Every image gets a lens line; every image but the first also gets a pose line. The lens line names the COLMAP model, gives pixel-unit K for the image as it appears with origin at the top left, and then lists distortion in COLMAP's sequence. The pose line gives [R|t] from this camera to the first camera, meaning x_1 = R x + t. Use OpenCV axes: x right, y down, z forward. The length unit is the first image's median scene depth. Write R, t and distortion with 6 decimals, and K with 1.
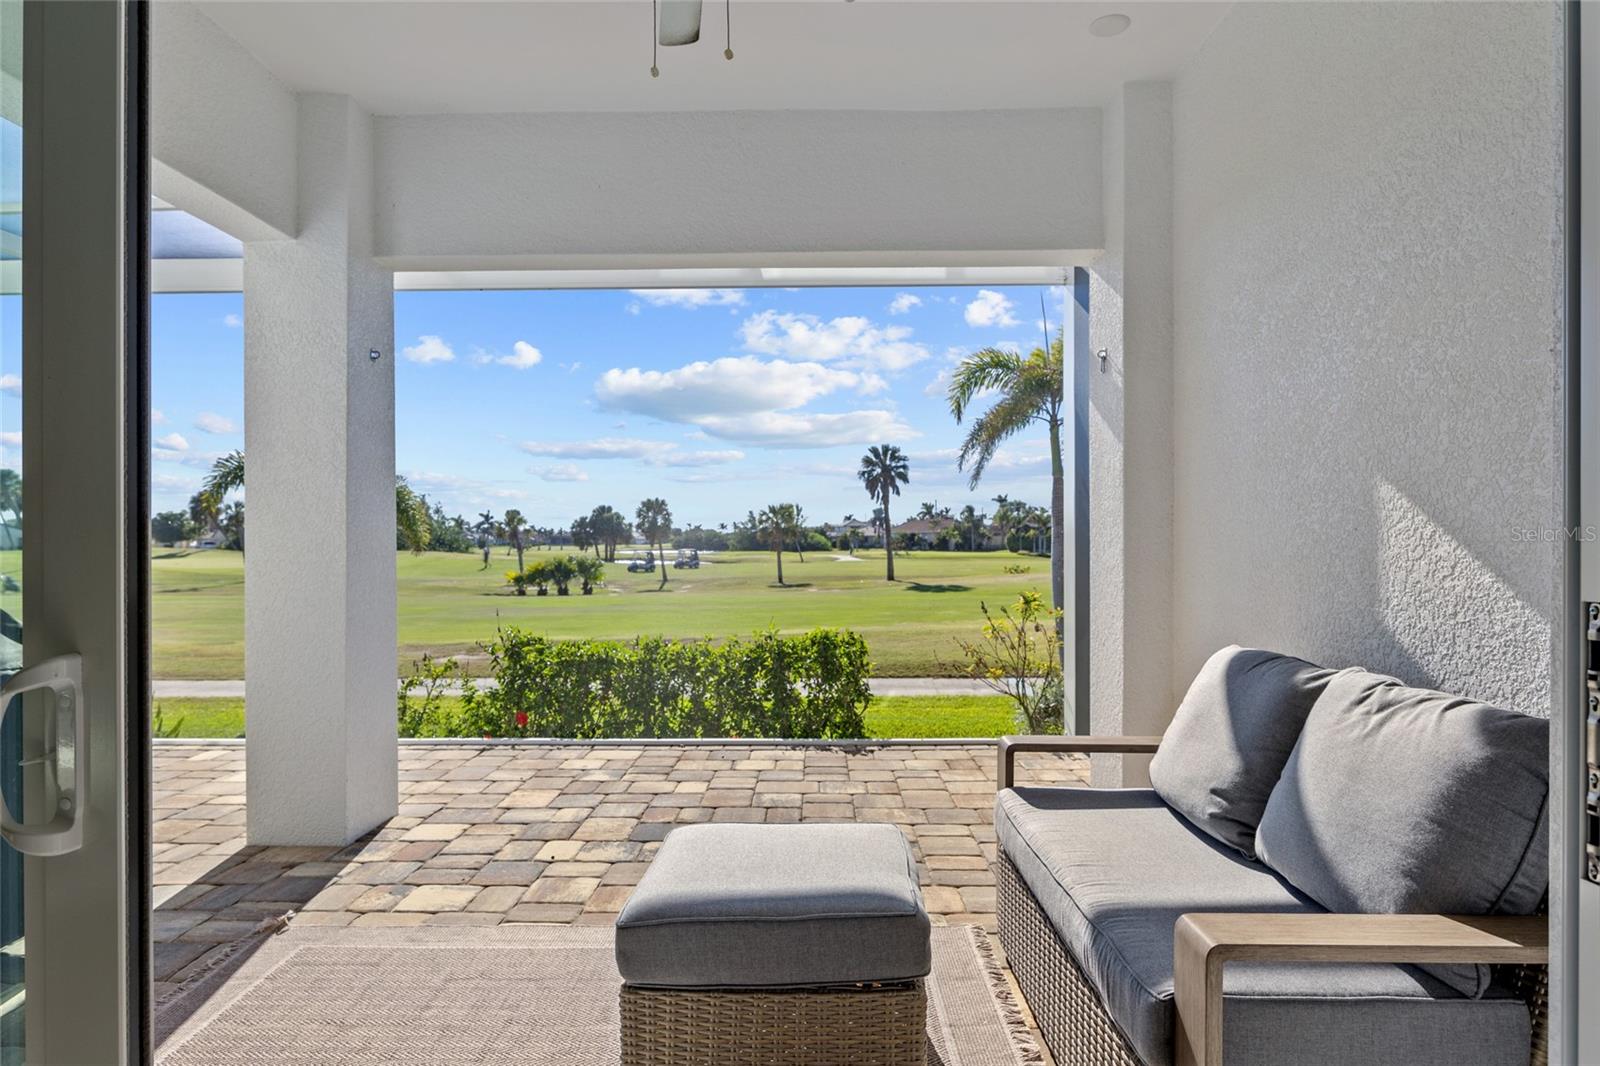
lens RADIAL K [[900.5, 0, 796.8], [0, 900.5, 536.0], [0, 0, 1]] dist [0.003353, 0.000396]
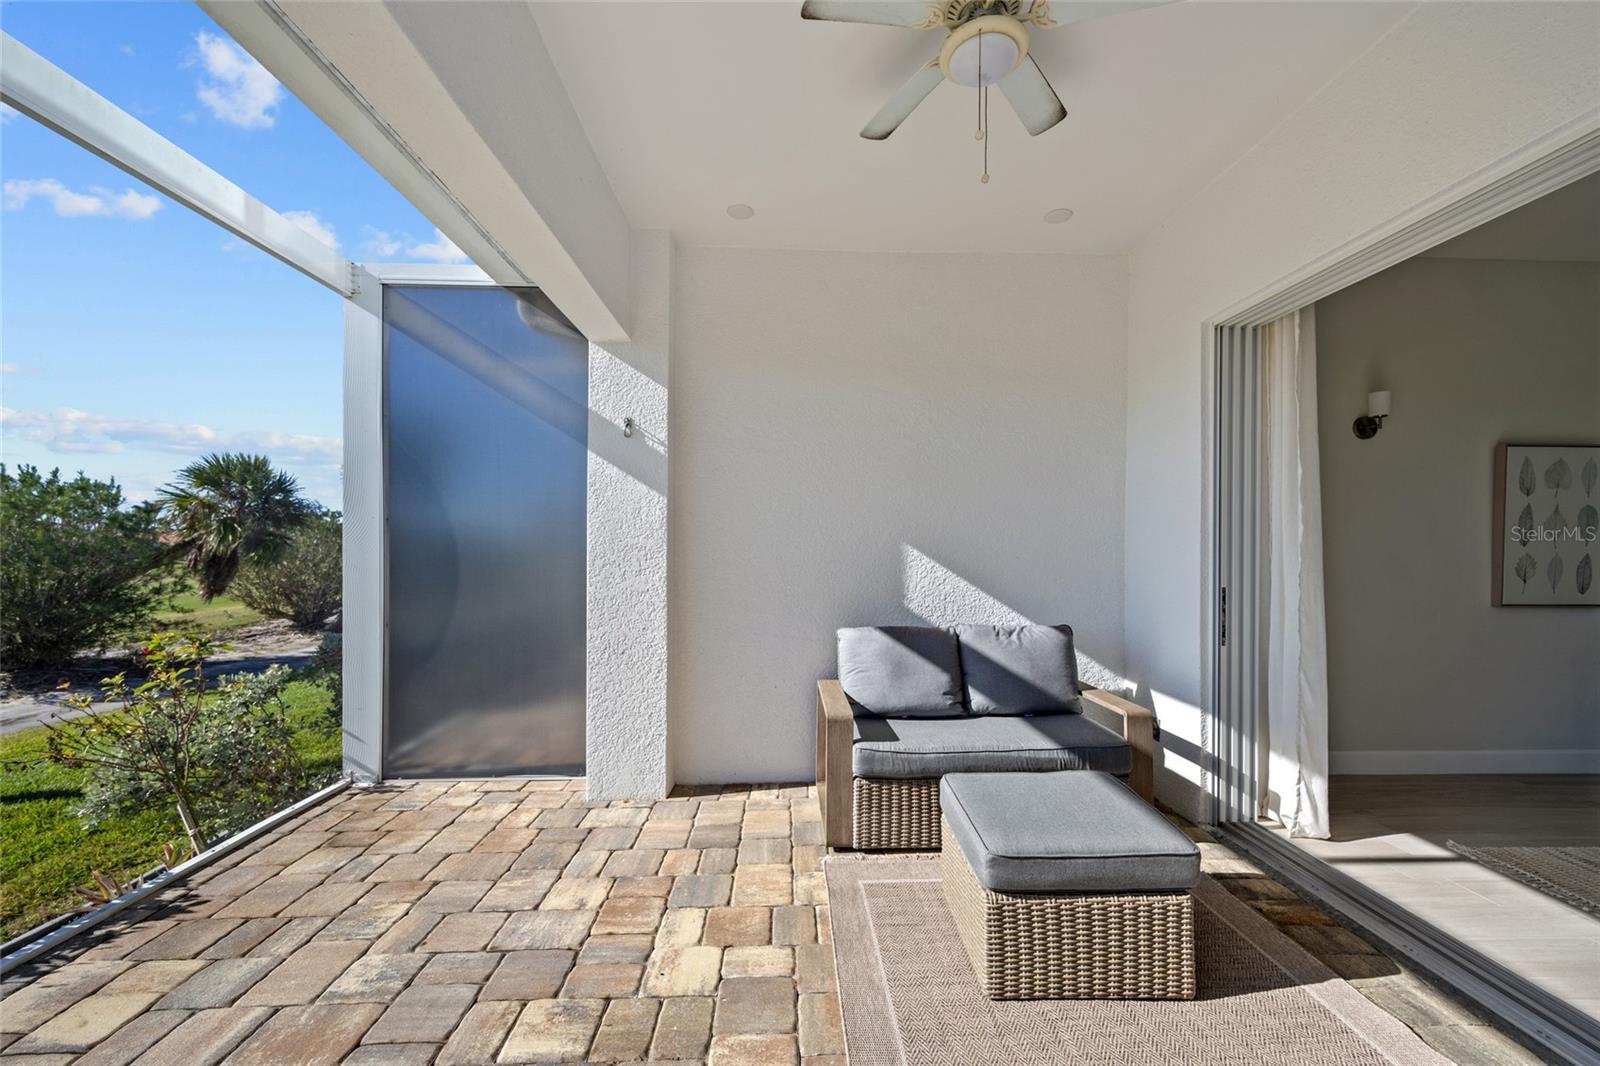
lens RADIAL K [[644.1, 0, 796.0], [0, 644.1, 553.1], [0, 0, 1]] dist [-0.002320, 0.001000]
pose [[-0.022884, -0.008292, 0.999704, -0.043292], [-0.001668, 0.999965, 0.008256, -0.001869], [-0.999737, -0.001478, -0.022897, 0.061375]]
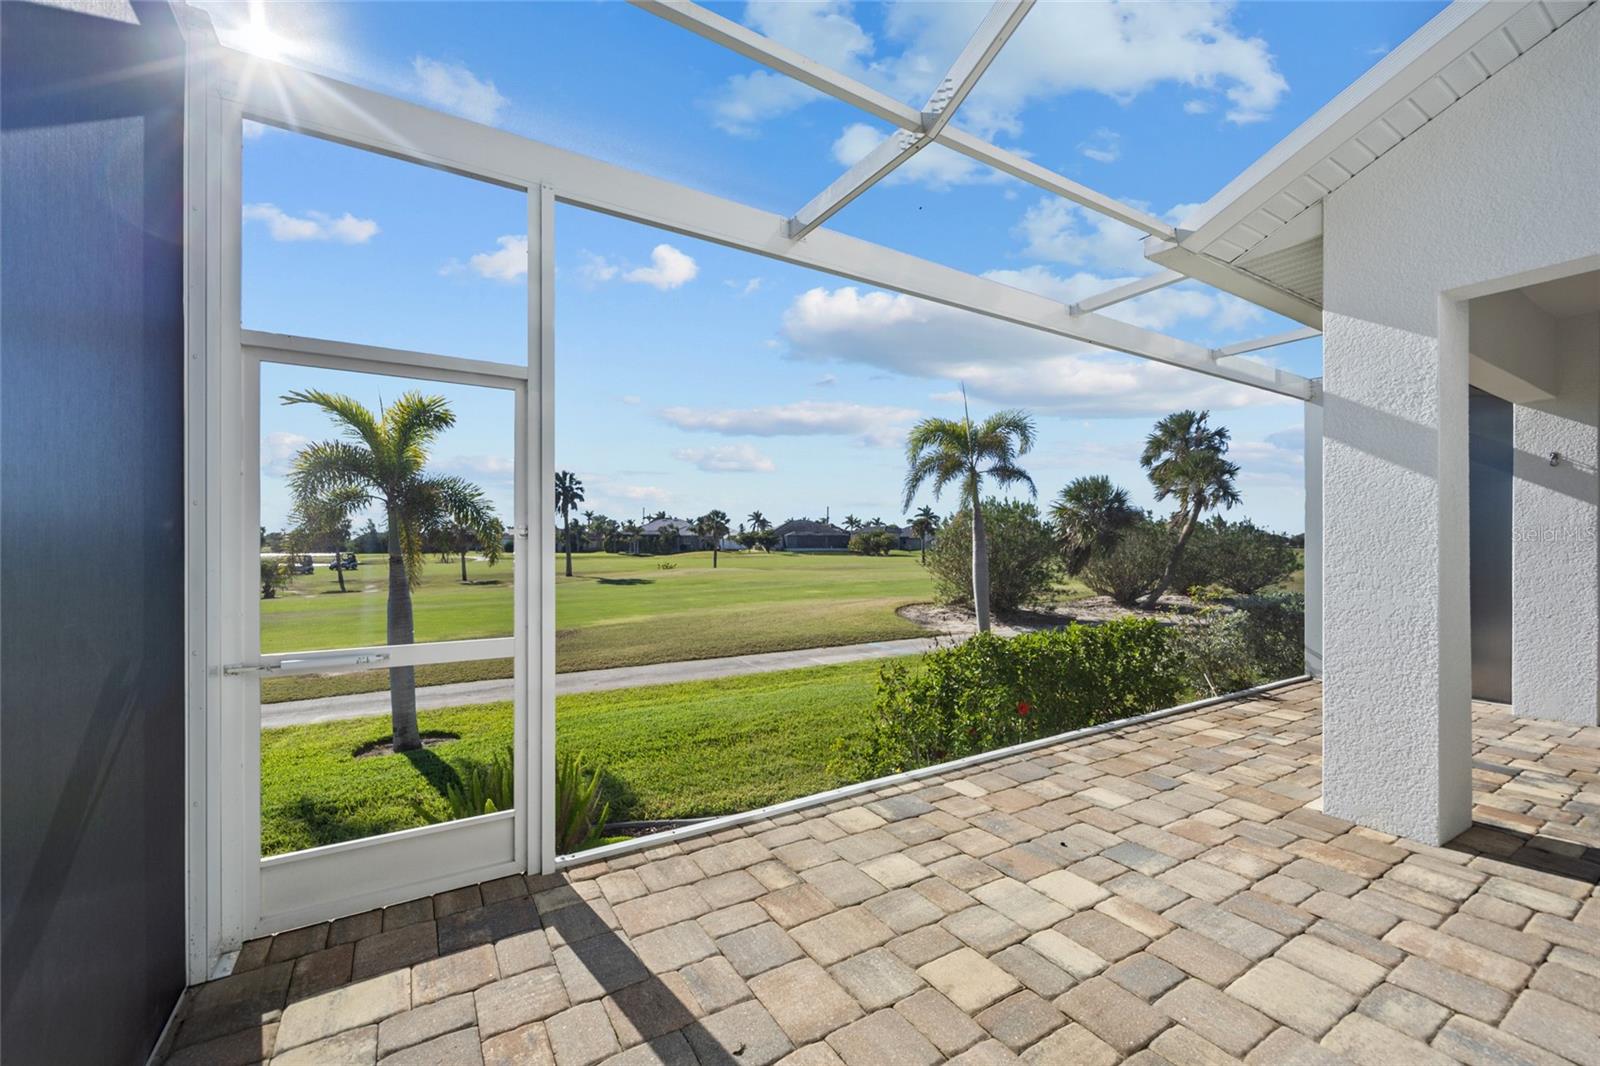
lens RADIAL K [[644.1, 0, 806.5], [0, 644.1, 536.3], [0, 0, 1]] dist [-0.002320, 0.001000]
pose [[0.841376, 0.006577, 0.540411, -0.125724], [-0.002804, 0.999966, -0.007804, -0.001792], [-0.540443, 0.005050, 0.841365, 0.056779]]
